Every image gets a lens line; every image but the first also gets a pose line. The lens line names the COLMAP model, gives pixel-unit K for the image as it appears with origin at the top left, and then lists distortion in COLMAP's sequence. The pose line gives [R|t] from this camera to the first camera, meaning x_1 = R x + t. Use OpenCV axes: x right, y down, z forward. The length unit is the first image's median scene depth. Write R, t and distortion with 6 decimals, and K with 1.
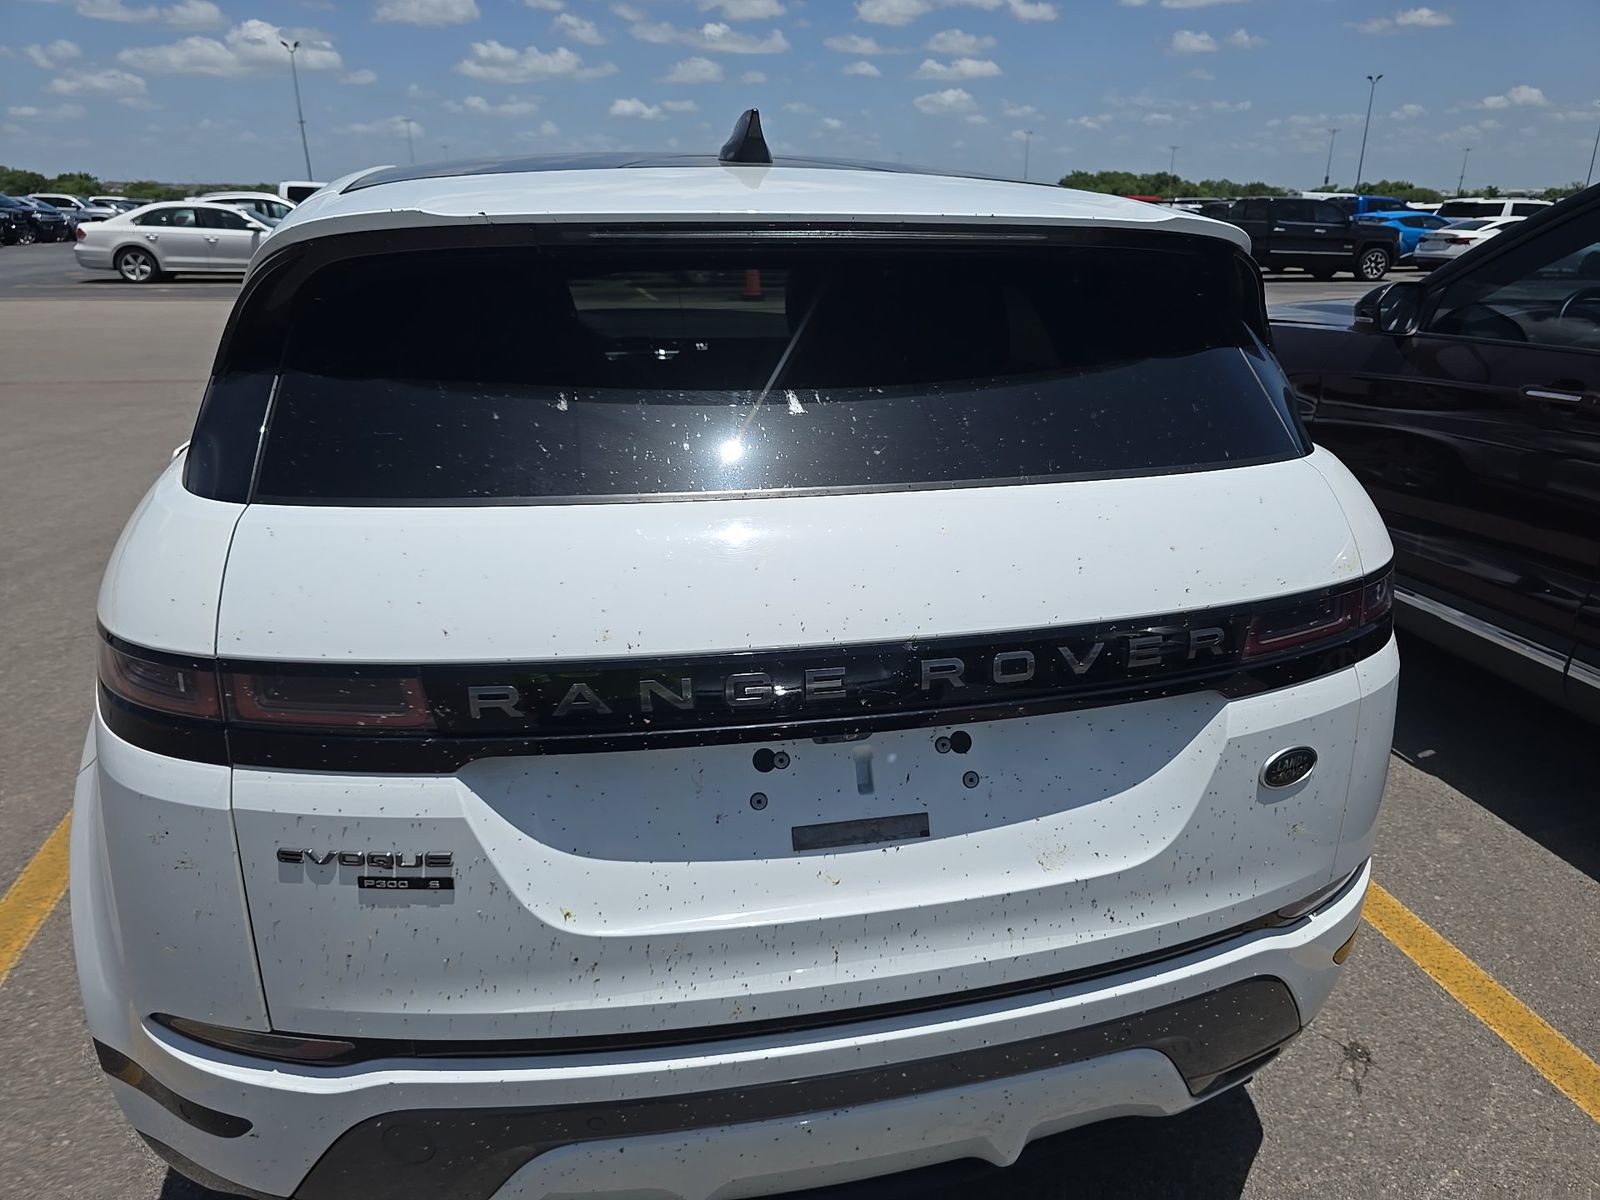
lens RADIAL K [[1082.2, 0, 804.6], [0, 1082.2, 608.9], [0, 0, 1]] dist [0.039740, -0.027929]
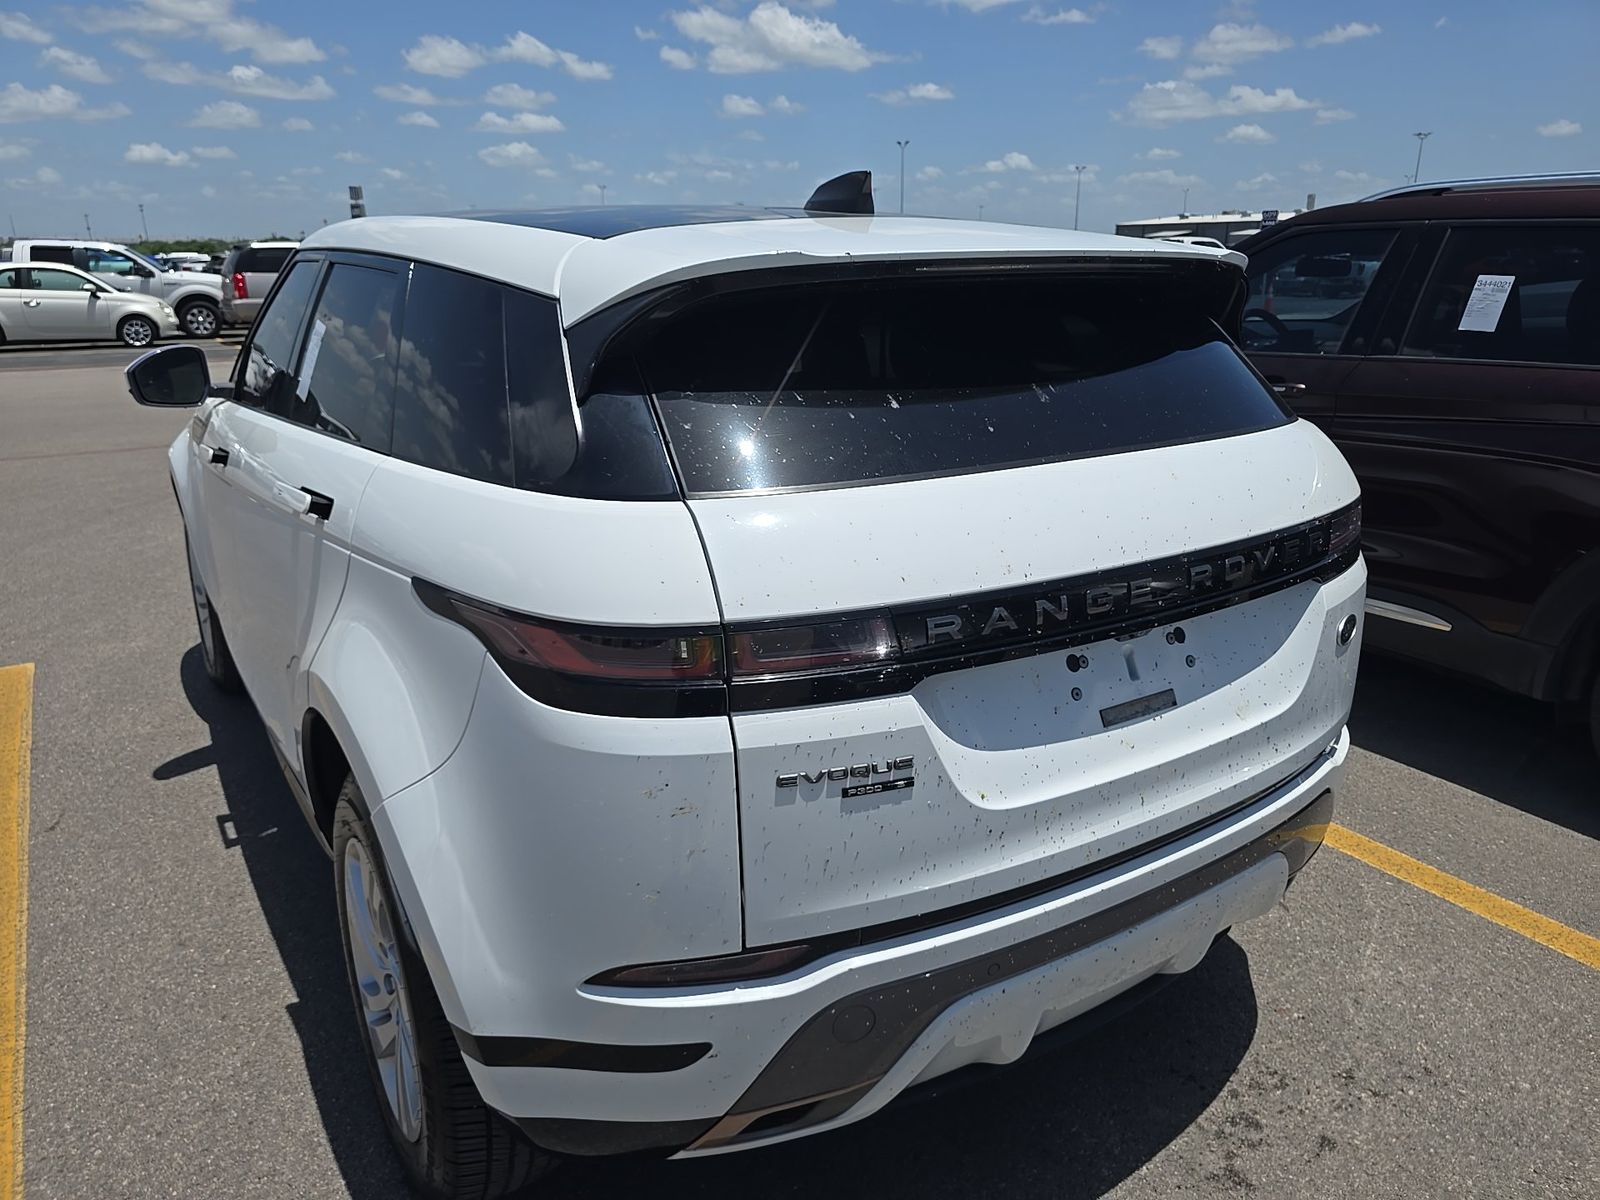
lens RADIAL K [[1097.8, 0, 810.0], [0, 1097.8, 610.2], [0, 0, 1]] dist [0.034768, -0.033938]
pose [[0.933049, -0.115170, 0.340815, -0.802988], [0.130968, 0.991105, -0.023630, 0.068380], [-0.335062, 0.066684, 0.939833, -0.151550]]
